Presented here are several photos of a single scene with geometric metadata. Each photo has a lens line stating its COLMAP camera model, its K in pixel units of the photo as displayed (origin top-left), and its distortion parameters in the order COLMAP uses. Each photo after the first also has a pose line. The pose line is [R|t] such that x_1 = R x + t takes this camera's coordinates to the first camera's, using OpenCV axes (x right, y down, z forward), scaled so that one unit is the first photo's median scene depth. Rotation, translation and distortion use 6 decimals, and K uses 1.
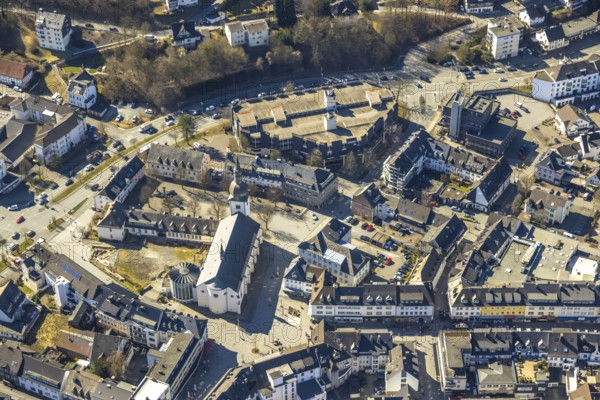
lens RADIAL K [[1294.8, 0, 300.0], [0, 1294.8, 200.0], [0, 0, 1]] dist [0.040668, 0.226577]
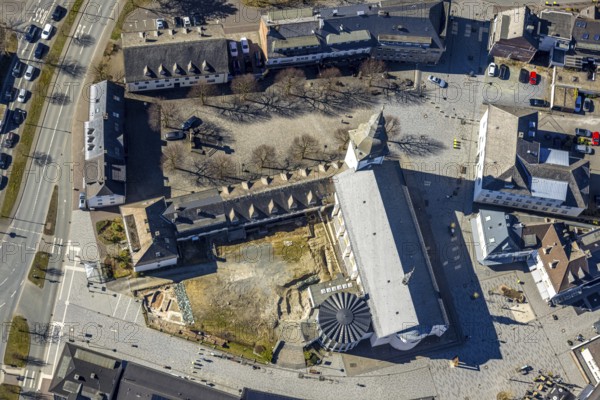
lens RADIAL K [[1294.8, 0, 300.0], [0, 1294.8, 200.0], [0, 0, 1]] dist [0.040668, 0.226577]
pose [[0.894633, -0.384120, 0.228220, -0.209197], [0.191476, 0.791110, 0.580933, -0.313672], [-0.403695, -0.476023, 0.781302, 0.546466]]
